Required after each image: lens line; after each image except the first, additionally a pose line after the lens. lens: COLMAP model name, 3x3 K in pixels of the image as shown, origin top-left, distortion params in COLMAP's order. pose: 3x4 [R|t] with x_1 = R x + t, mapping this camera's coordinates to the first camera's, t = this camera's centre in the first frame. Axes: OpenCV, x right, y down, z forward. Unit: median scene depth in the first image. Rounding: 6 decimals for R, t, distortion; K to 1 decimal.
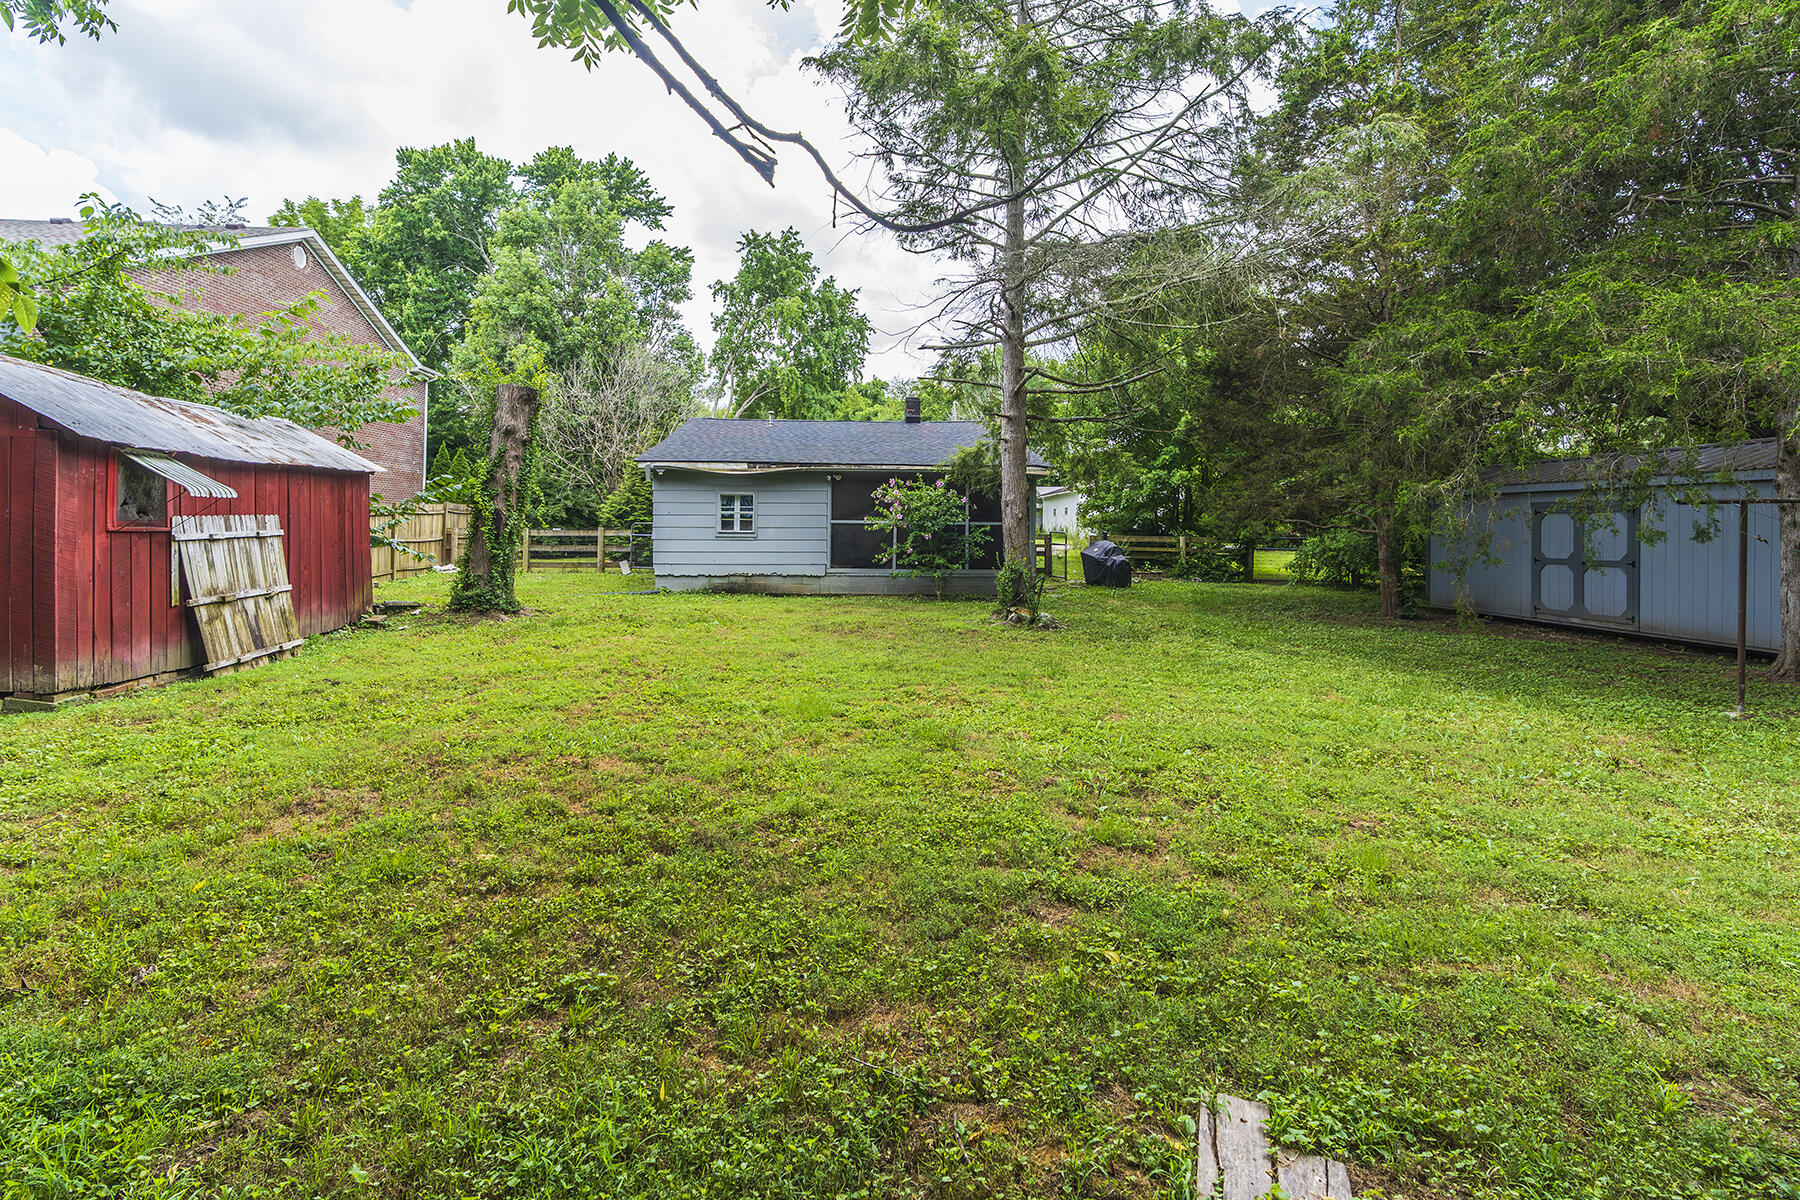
lens RADIAL K [[834.6, 0, 883.8], [0, 834.6, 524.5], [0, 0, 1]] dist [-0.001180, 0.000116]
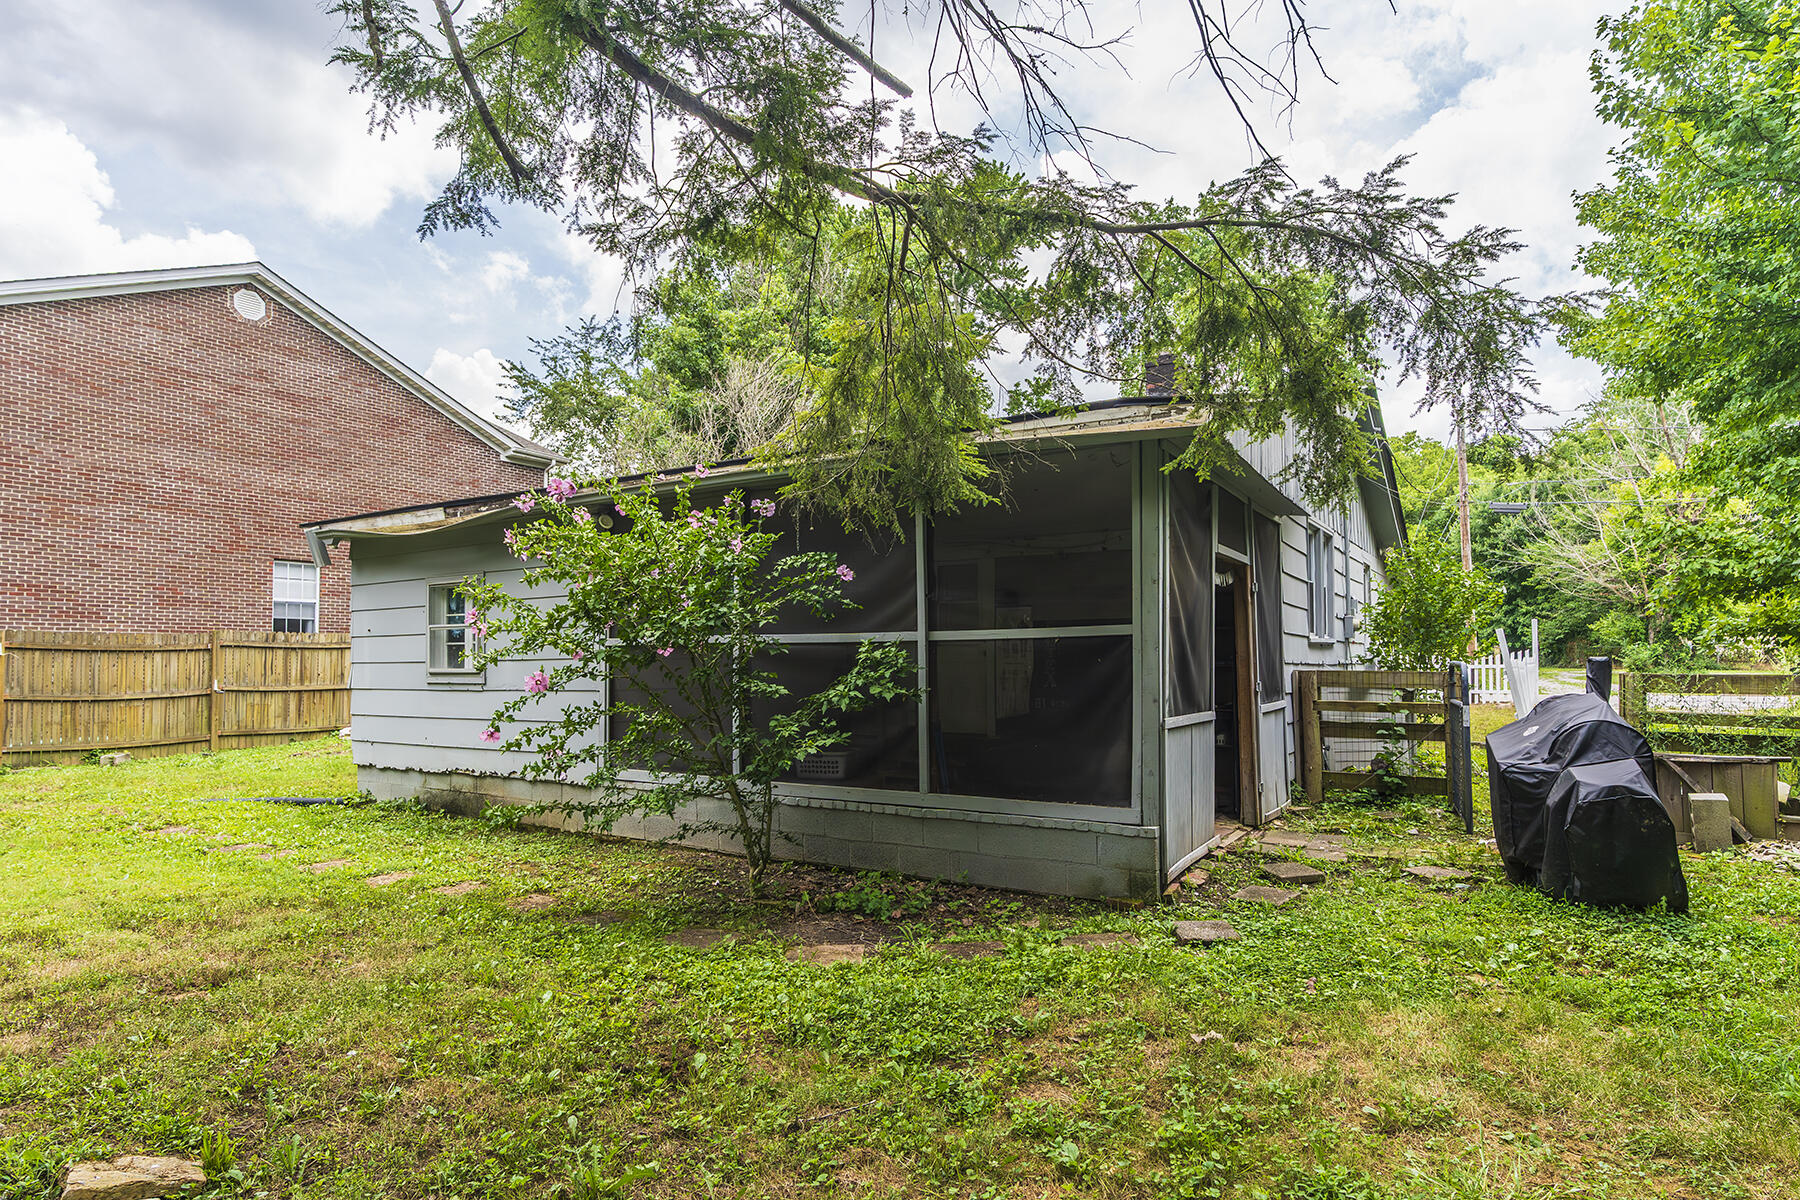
lens RADIAL K [[989.7, 0, 886.3], [0, 989.7, 643.4], [0, 0, 1]] dist [-0.006780, 0.002205]
pose [[0.804256, -0.025537, -0.593734, 0.436514], [0.014437, 0.999621, -0.023439, 0.013664], [0.594108, 0.010280, 0.804320, 1.047724]]
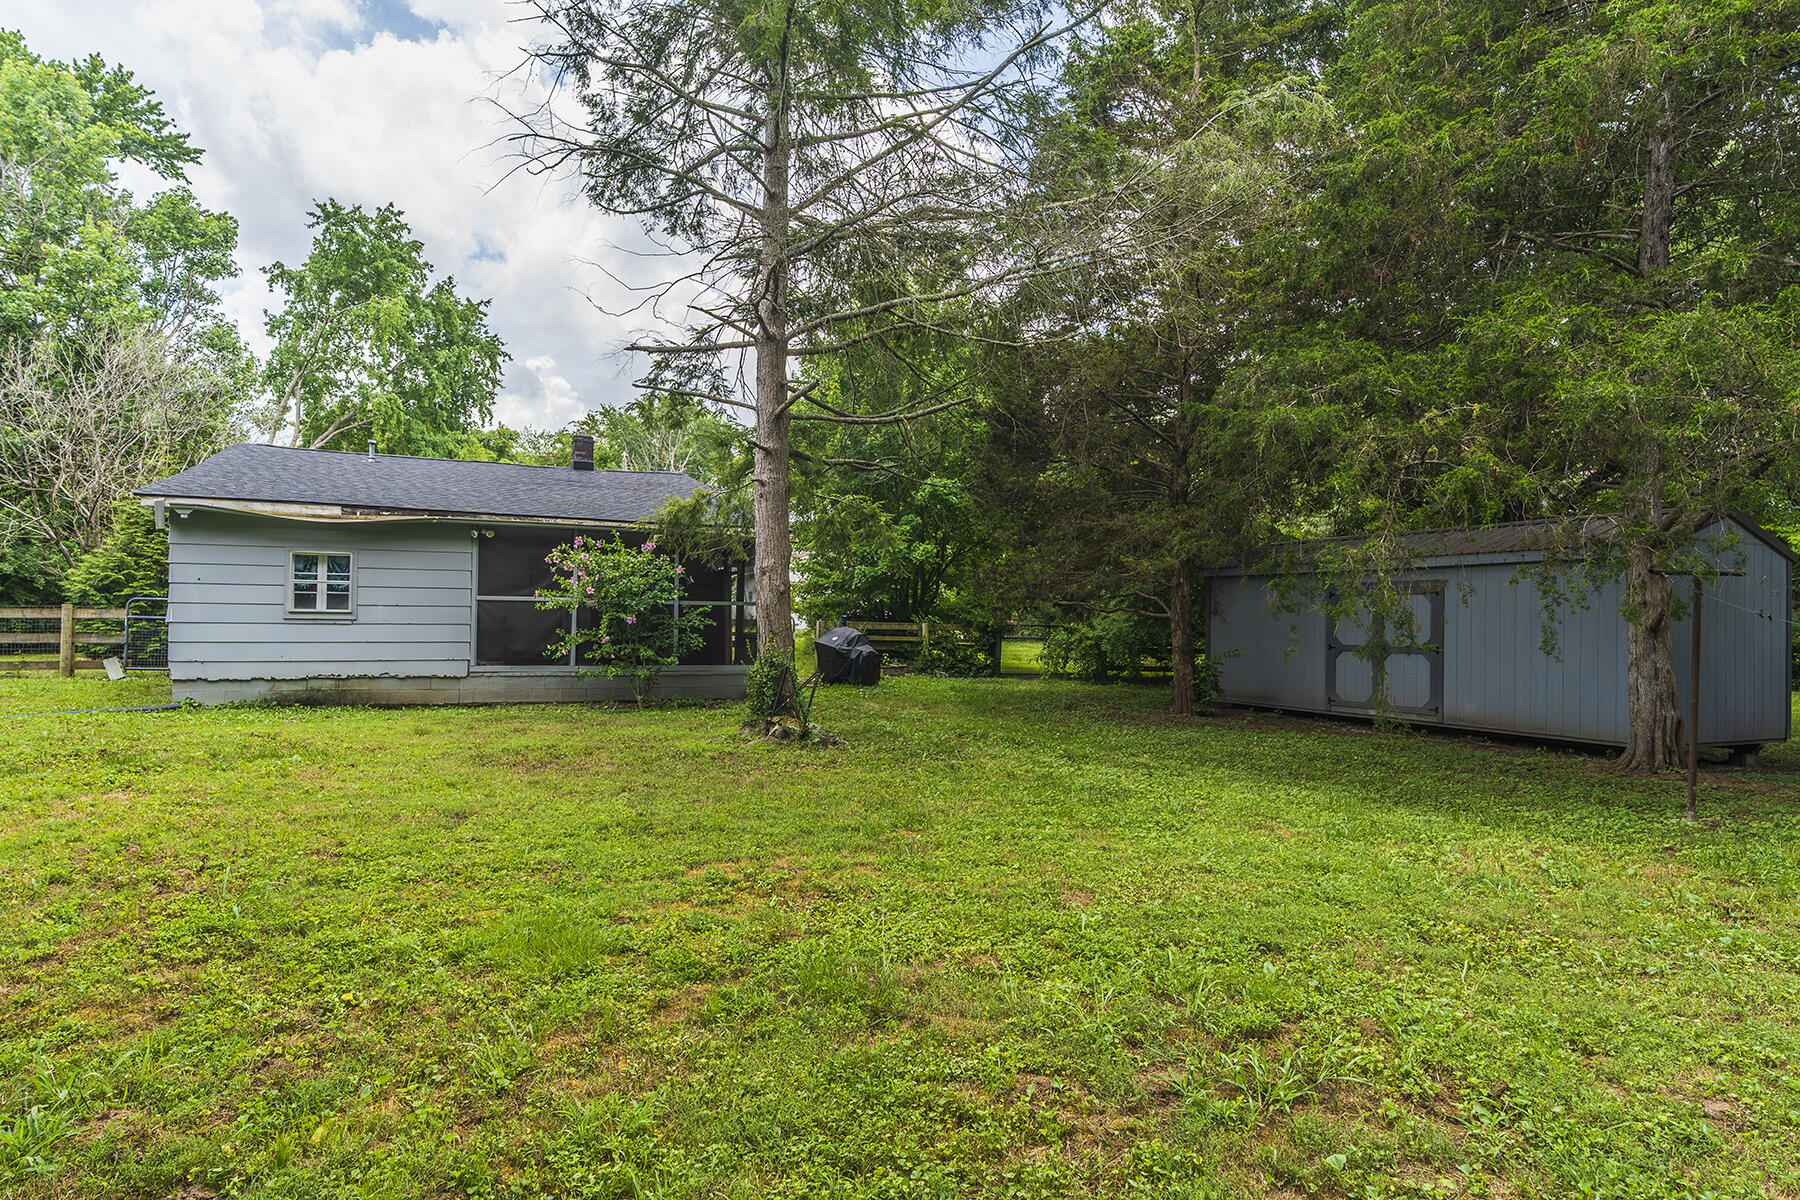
lens RADIAL K [[989.7, 0, 893.1], [0, 989.7, 615.1], [0, 0, 1]] dist [-0.006780, 0.002205]
pose [[0.933548, 0.006821, 0.358387, -0.051564], [-0.007830, 0.999968, 0.001365, 0.010339], [-0.358367, -0.004081, 0.933572, 0.172877]]
